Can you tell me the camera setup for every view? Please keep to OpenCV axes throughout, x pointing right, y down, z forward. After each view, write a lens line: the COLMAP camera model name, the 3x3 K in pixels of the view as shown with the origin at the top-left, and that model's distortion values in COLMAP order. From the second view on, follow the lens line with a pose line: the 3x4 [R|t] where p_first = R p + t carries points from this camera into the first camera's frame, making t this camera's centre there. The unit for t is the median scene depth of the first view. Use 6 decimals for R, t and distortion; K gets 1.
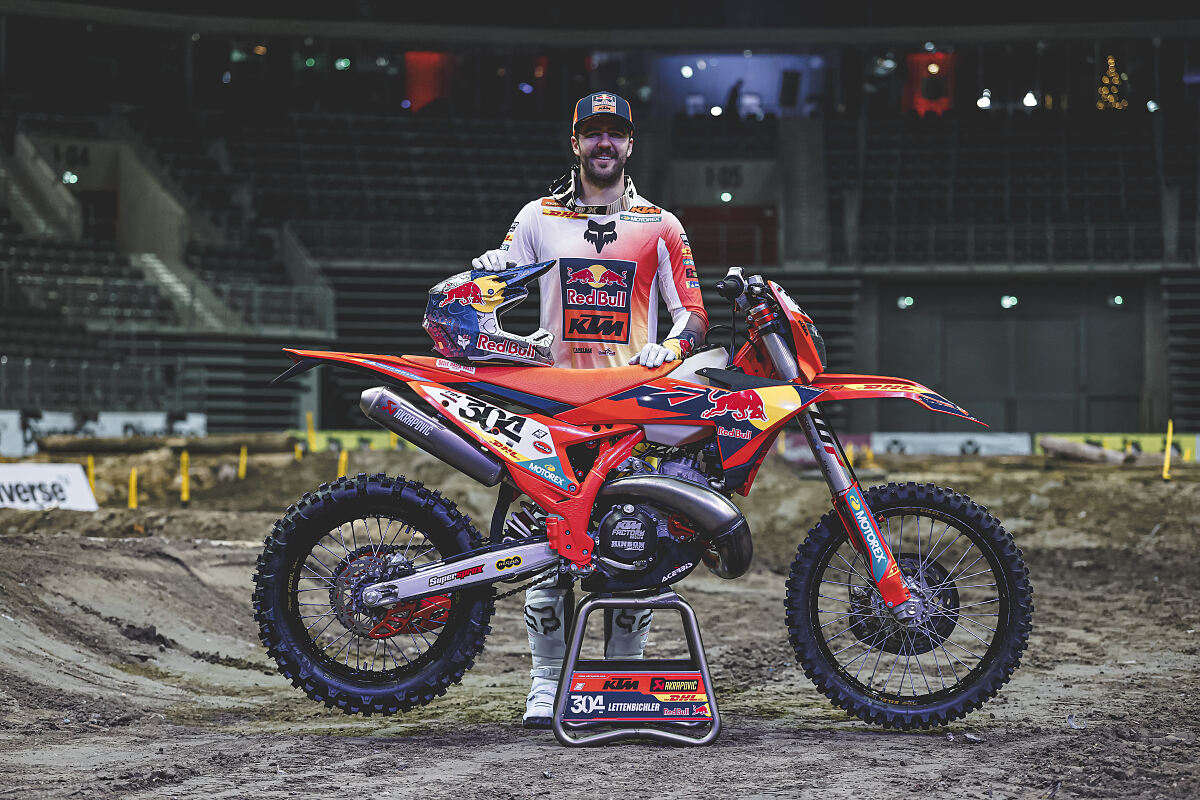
lens RADIAL K [[2603.4, 0, 603.4], [0, 2603.4, 400.7], [0, 0, 1]] dist [0.033907, 0.000000]
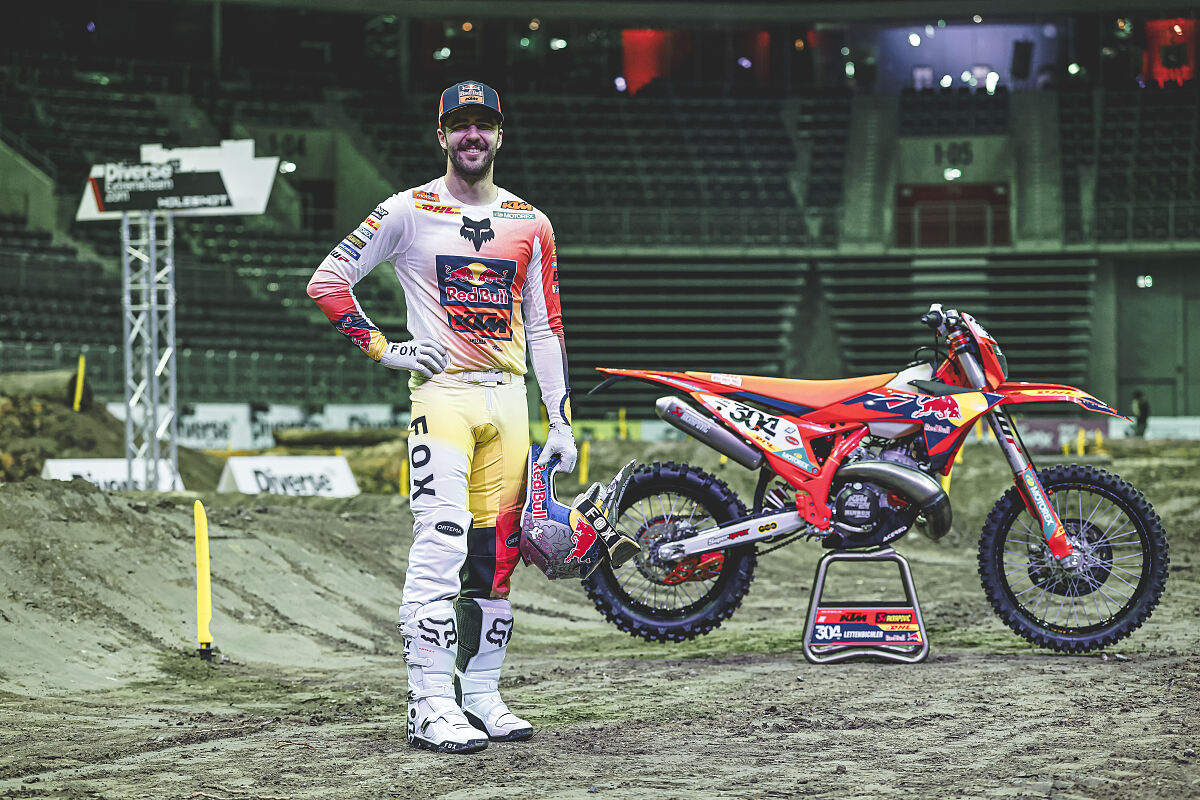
lens RADIAL K [[2887.2, 0, 601.8], [0, 2887.2, 400.3], [0, 0, 1]] dist [0.126007, 0.000000]
pose [[0.996907, -0.010119, -0.077931, -0.003717], [0.010594, 0.999928, 0.005684, -0.008853], [0.077868, -0.006492, 0.996943, -0.352591]]
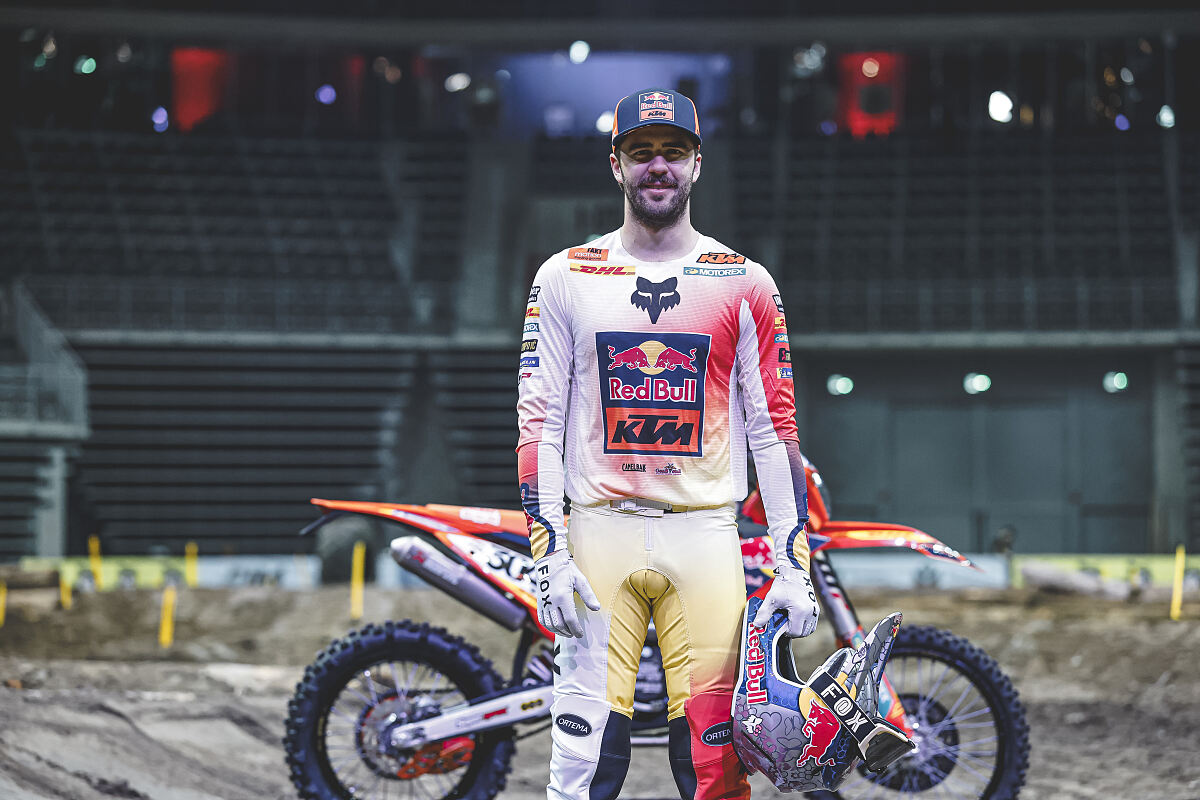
lens RADIAL K [[3751.4, 0, 602.5], [0, 3751.4, 390.8], [0, 0, 1]] dist [0.405359, 0.000000]
pose [[0.998329, -0.002569, 0.057731, -0.069684], [0.004313, 0.999537, -0.030110, -0.013470], [-0.057627, 0.030309, 0.997878, -0.379550]]
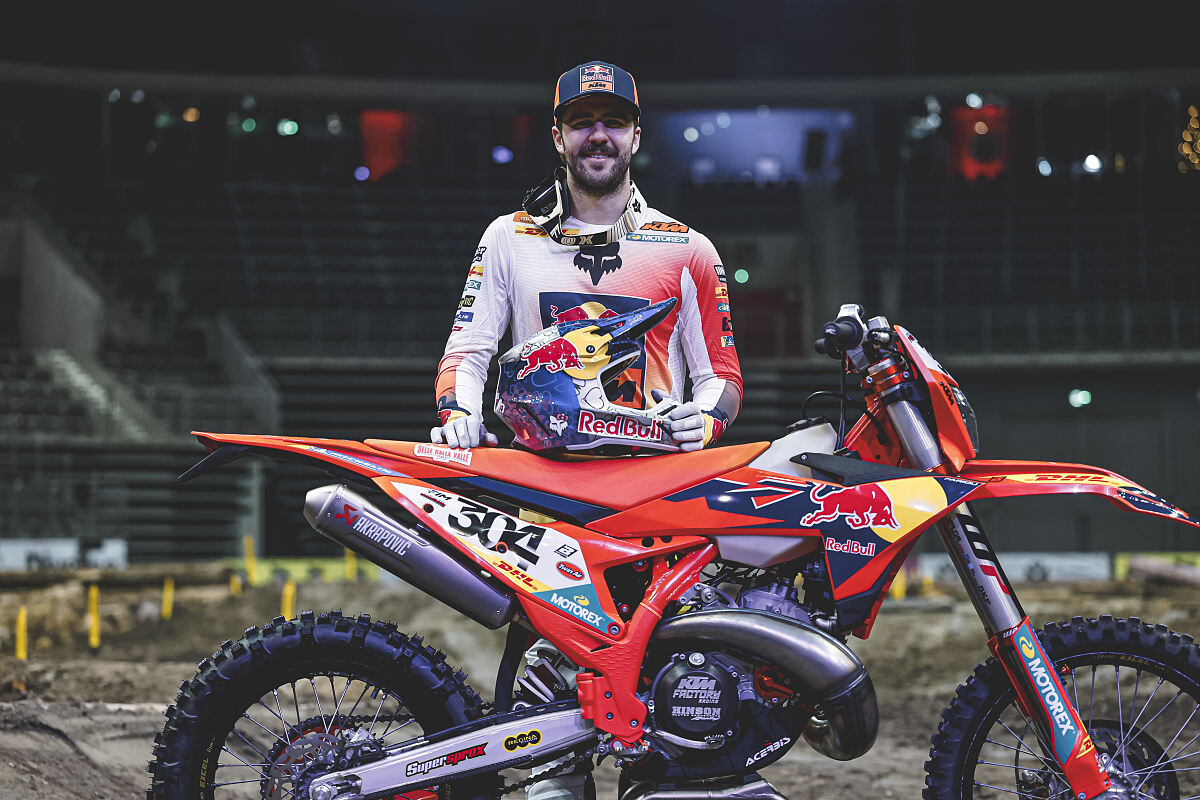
lens RADIAL K [[2970.3, 0, 597.1], [0, 2970.3, 396.0], [0, 0, 1]] dist [0.102796, 0.000000]
pose [[0.999940, -0.010535, 0.002867, -0.013197], [0.010648, 0.999029, -0.042761, 0.003984], [-0.002414, 0.042789, 0.999081, 0.156985]]
